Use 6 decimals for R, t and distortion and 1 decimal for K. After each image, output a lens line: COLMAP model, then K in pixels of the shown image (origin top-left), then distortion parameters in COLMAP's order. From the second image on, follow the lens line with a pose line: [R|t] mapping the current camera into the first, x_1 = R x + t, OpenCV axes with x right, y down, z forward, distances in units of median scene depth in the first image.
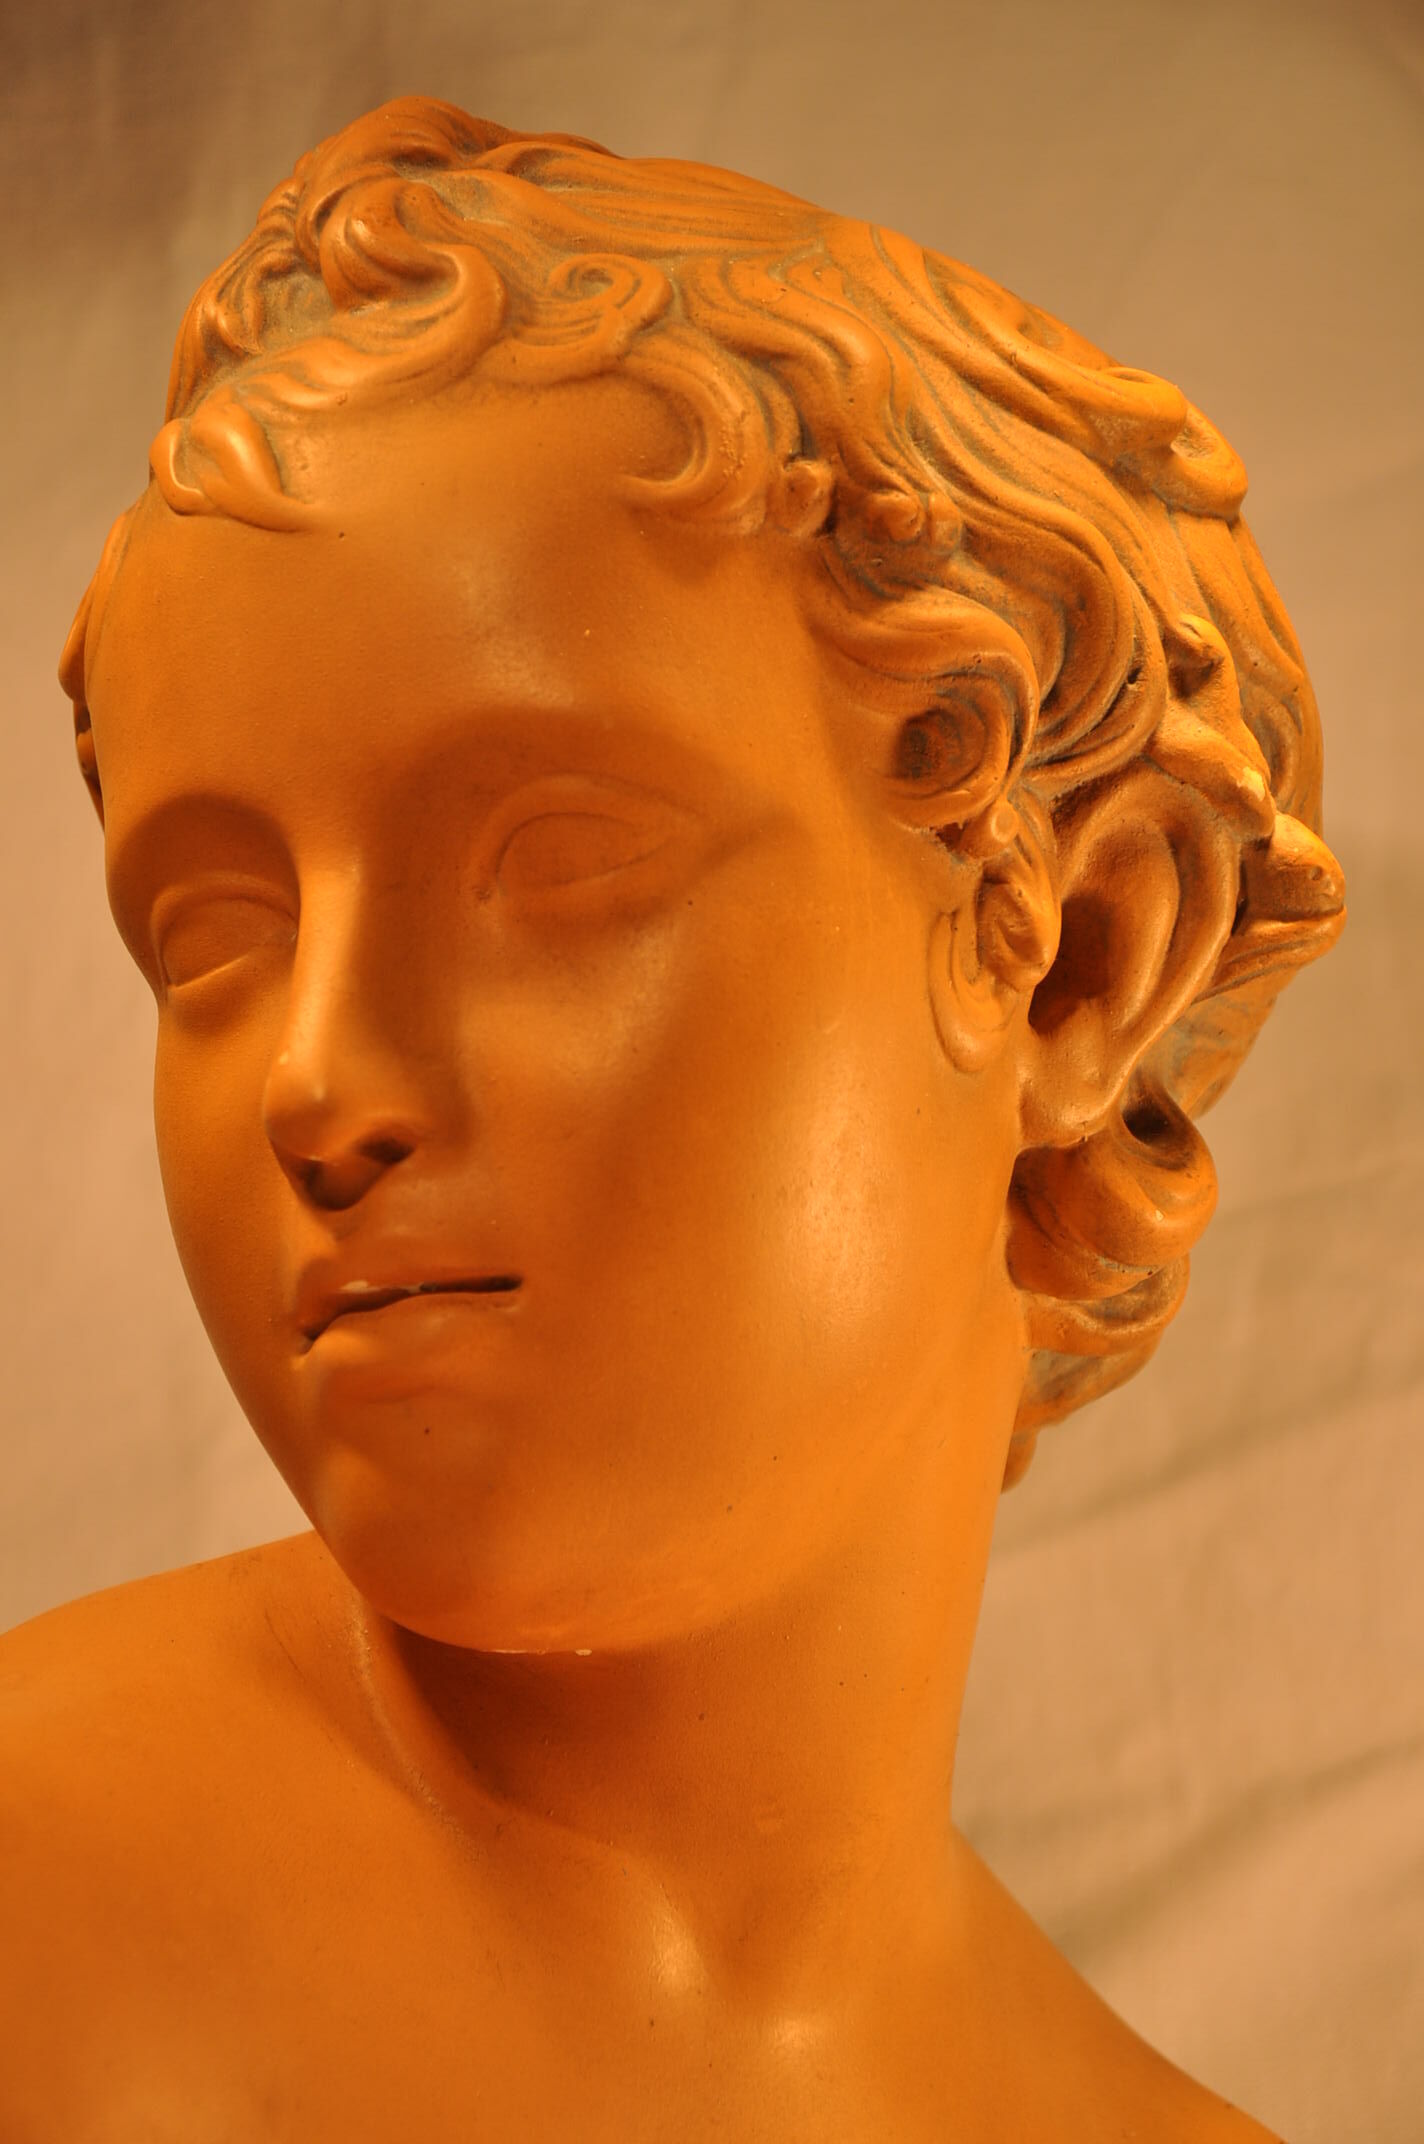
lens RADIAL K [[5178.6, 0, 712.0], [0, 5178.6, 1072.0], [0, 0, 1]] dist [0.410402, -0.477333]
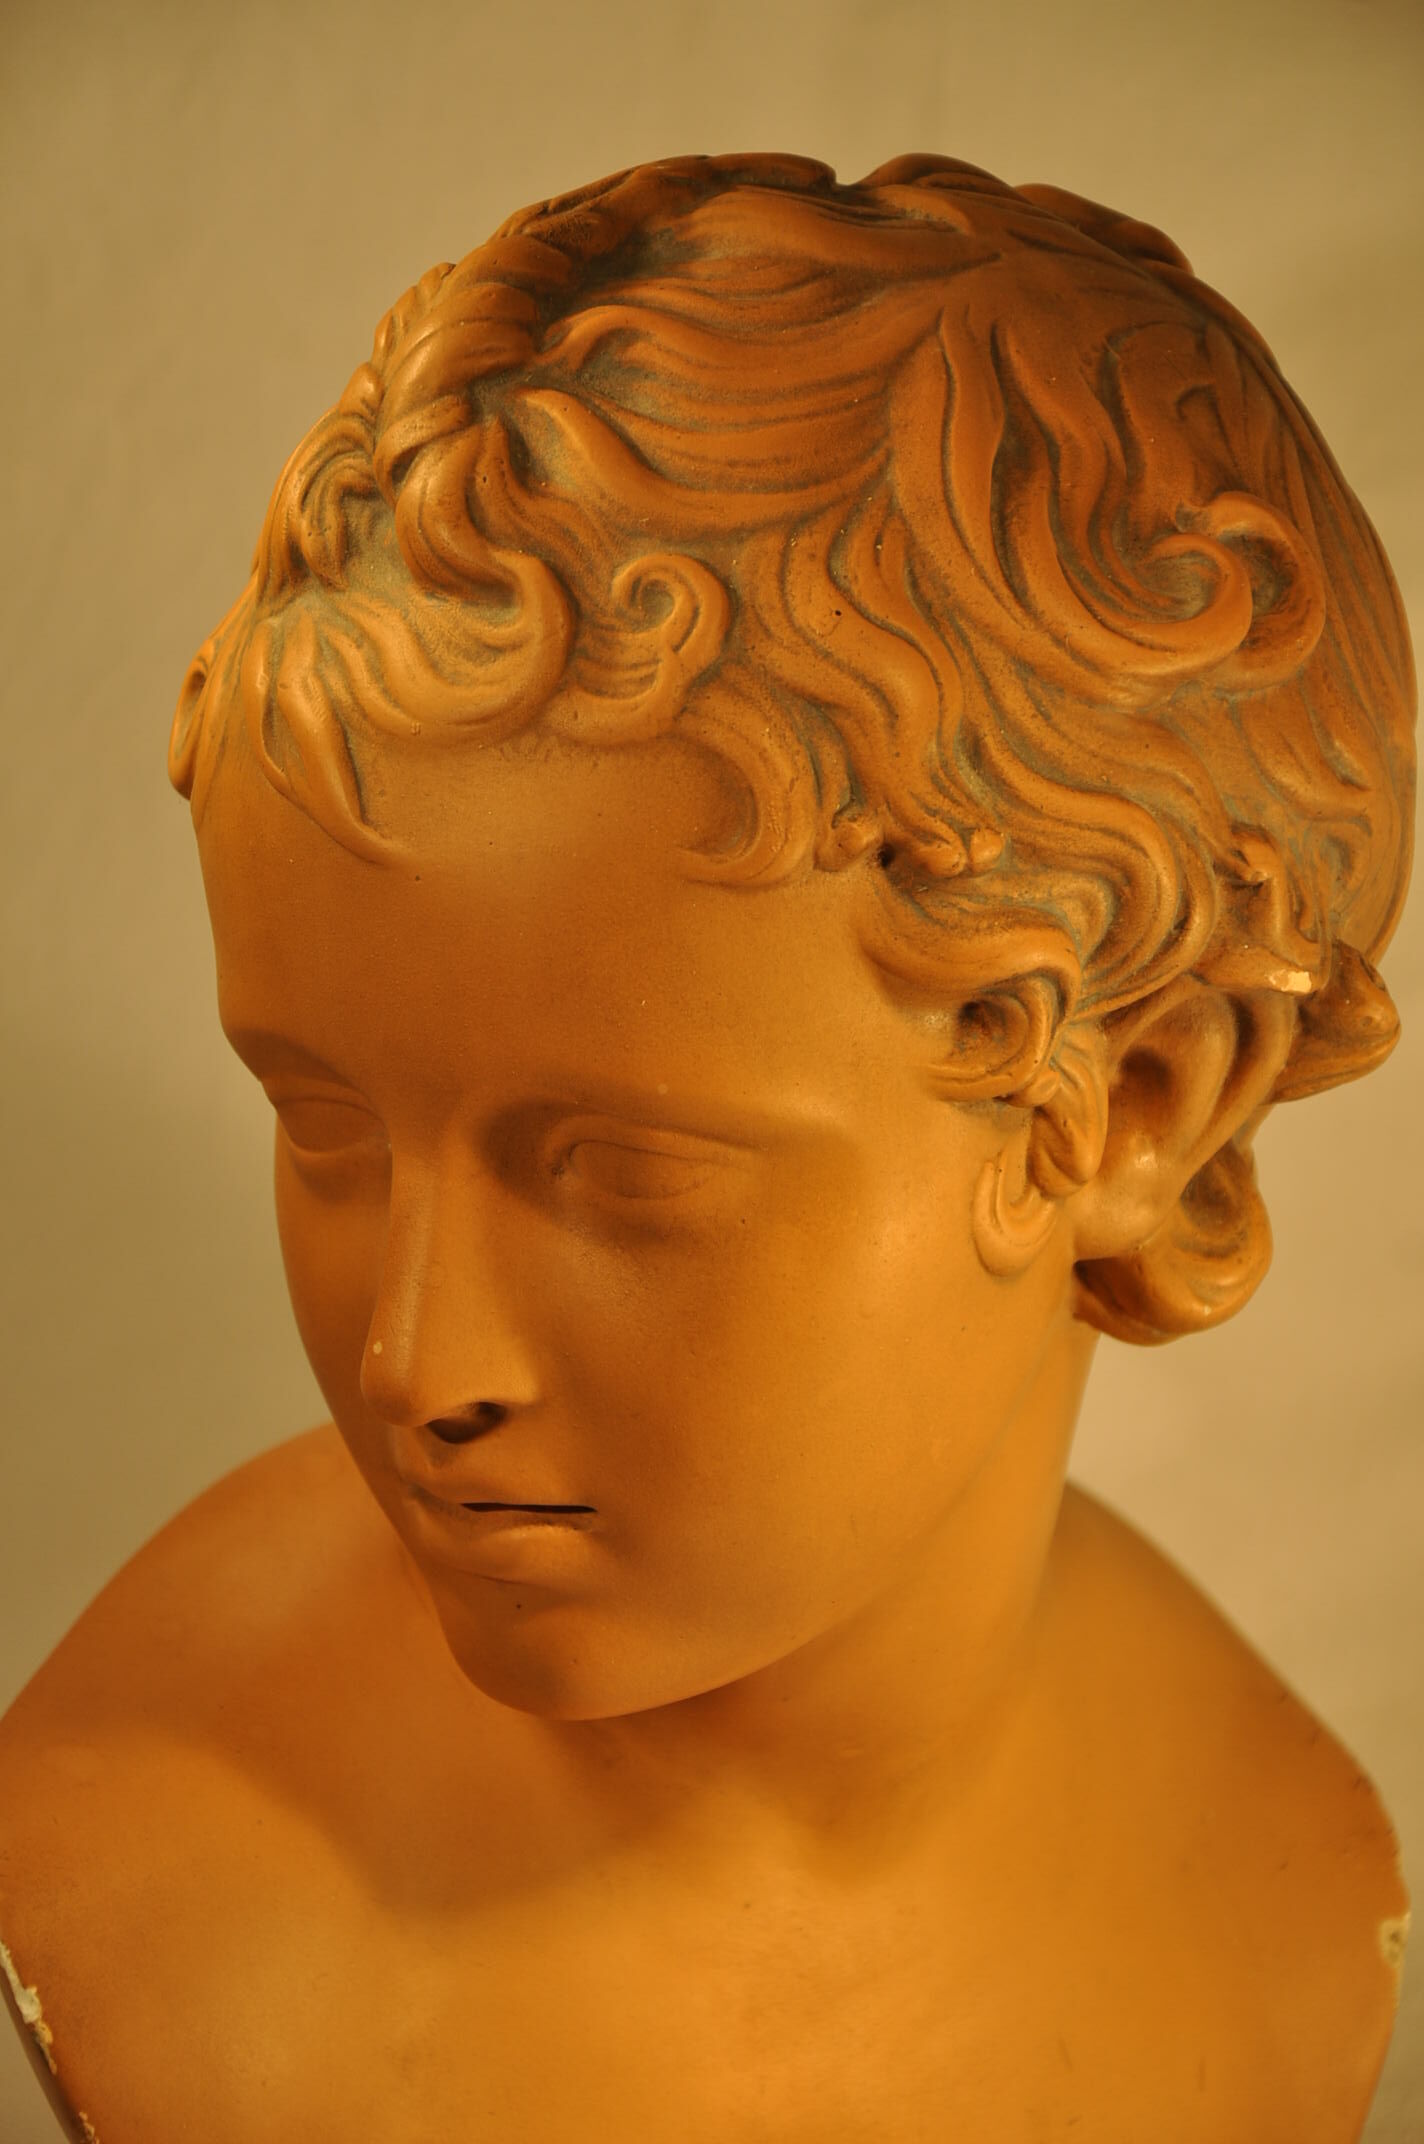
lens RADIAL K [[7516.1, 0, 712.0], [0, 7516.1, 1072.0], [0, 0, 1]] dist [0.657527, 0.498135]
pose [[0.996365, 0.026072, -0.081103, 0.111737], [0.018624, 0.862322, 0.506017, -0.823366], [0.083129, -0.505688, 0.858702, -0.327653]]
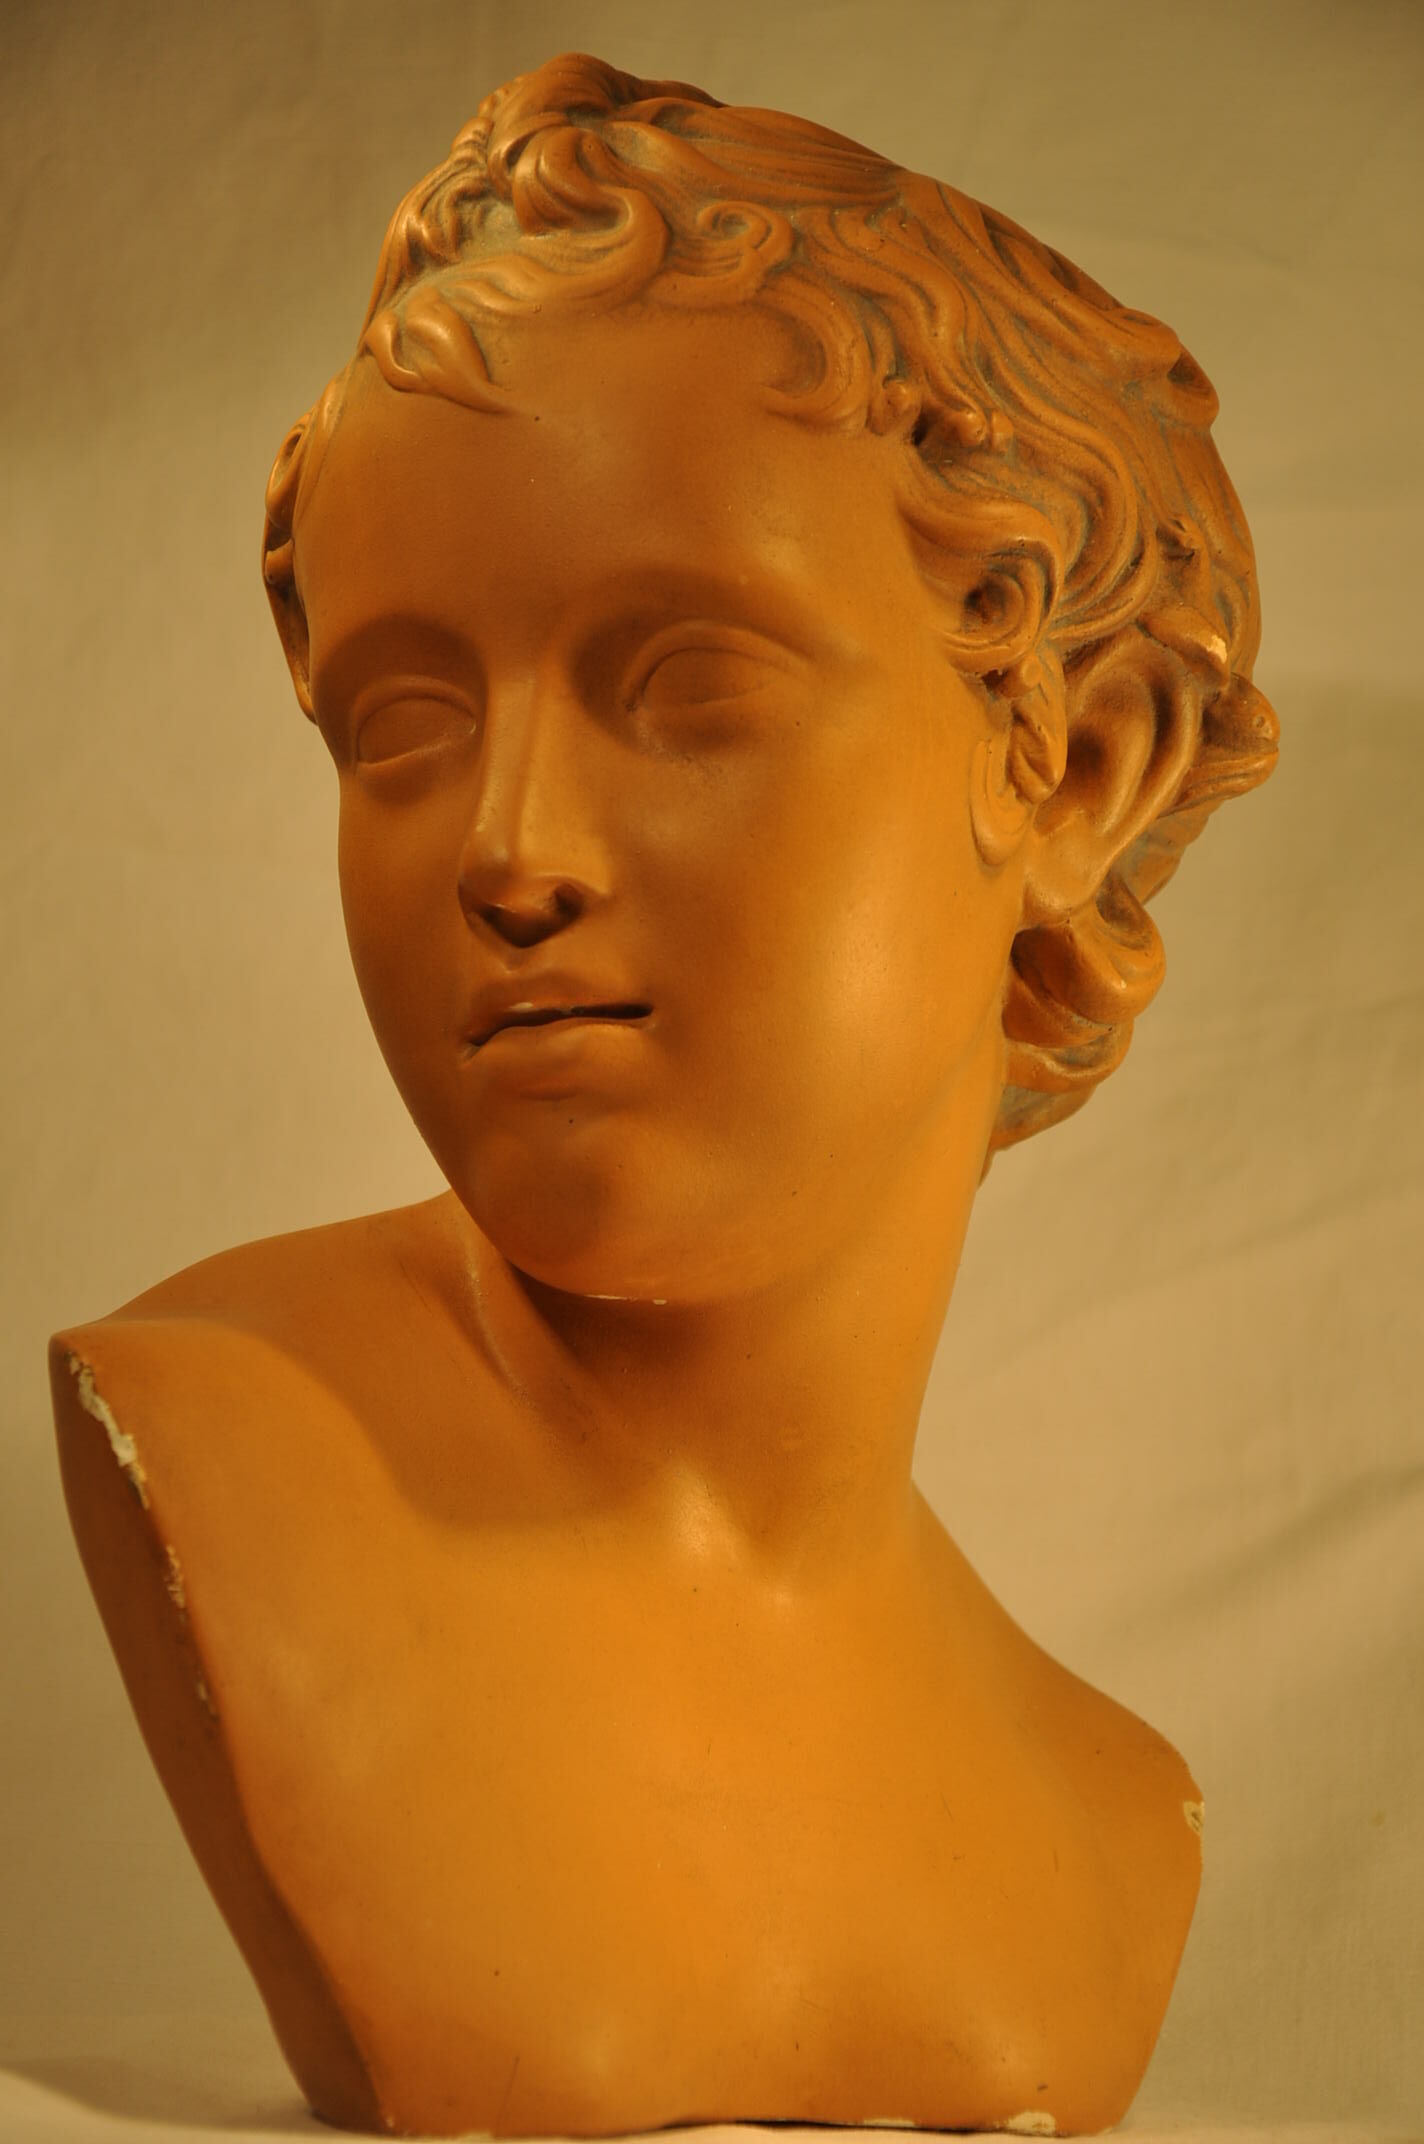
lens RADIAL K [[5902.4, 0, 712.0], [0, 5902.4, 1072.0], [0, 0, 1]] dist [0.455131, 0.659500]
pose [[0.995110, 0.050417, 0.084931, -0.139992], [-0.053849, 0.997802, 0.038613, -0.001564], [-0.082798, -0.042998, 0.995638, -0.448584]]
